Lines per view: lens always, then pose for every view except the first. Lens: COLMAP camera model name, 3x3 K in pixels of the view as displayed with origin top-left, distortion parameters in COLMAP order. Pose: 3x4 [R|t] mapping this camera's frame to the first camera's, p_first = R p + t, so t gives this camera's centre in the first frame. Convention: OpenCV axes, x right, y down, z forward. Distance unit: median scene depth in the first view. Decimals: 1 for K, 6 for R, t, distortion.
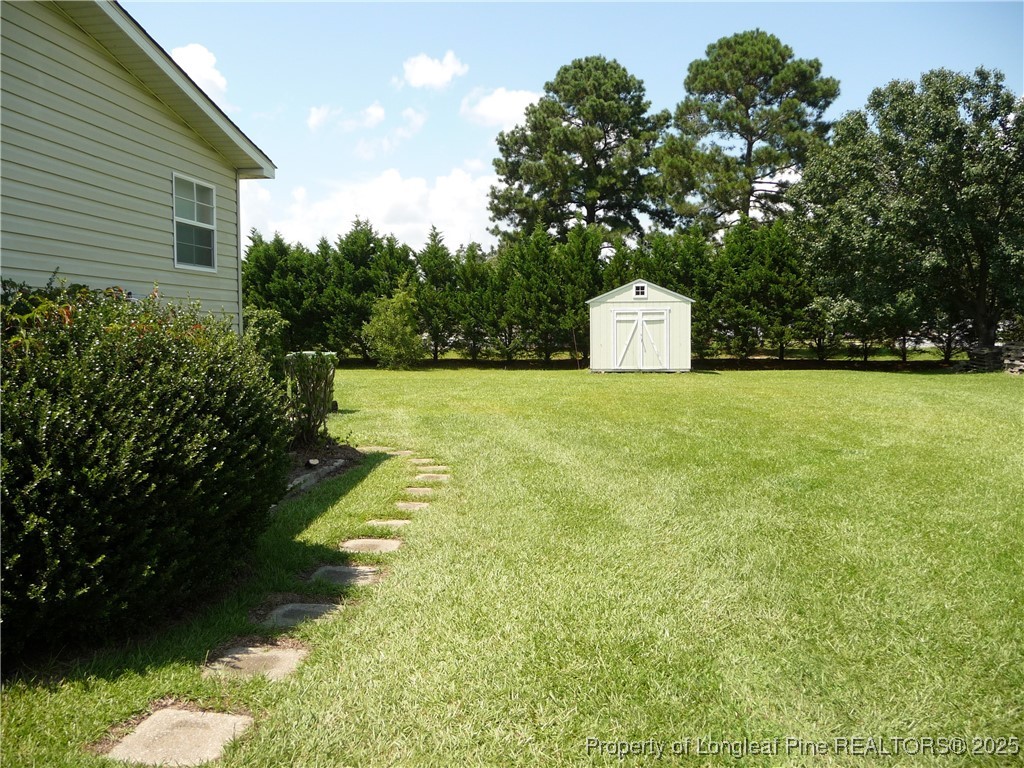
lens RADIAL K [[849.5, 0, 491.9], [0, 849.5, 383.0], [0, 0, 1]] dist [-0.000533, 0.002658]
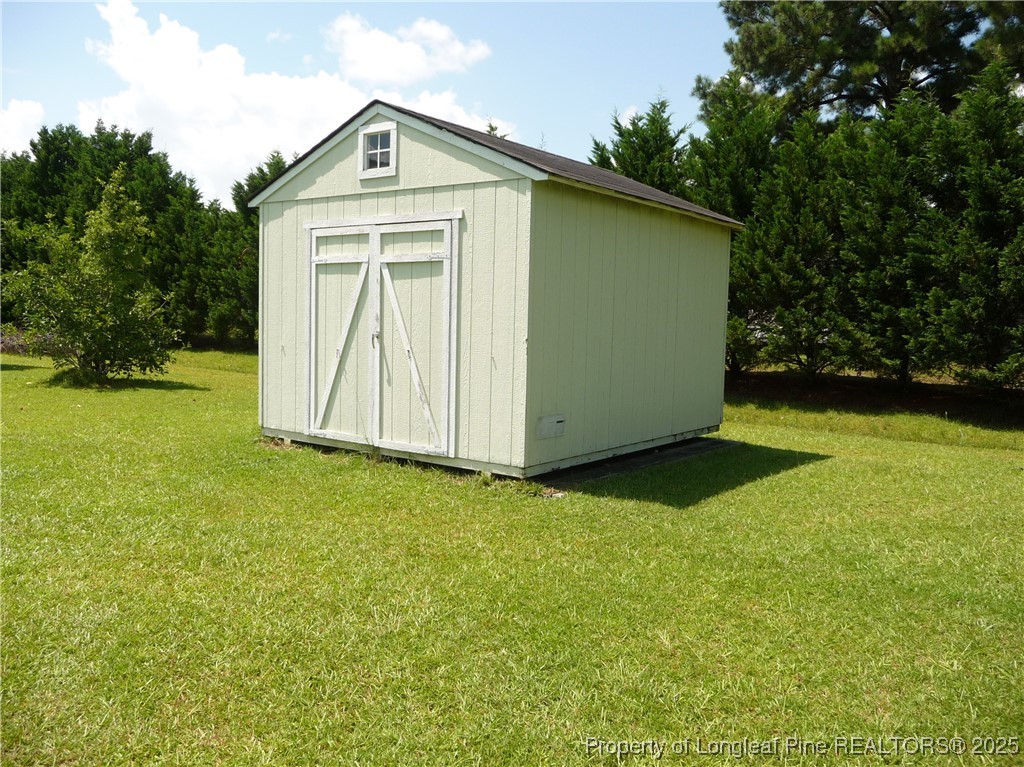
lens RADIAL K [[848.6, 0, 512.0], [0, 848.6, 383.5], [0, 0, 1]] dist [-0.008617, -0.015263]
pose [[0.889920, 0.061404, -0.451964, 0.179137], [-0.053604, 0.998110, 0.030058, -0.024957], [0.452956, -0.002522, 0.891529, 0.419172]]
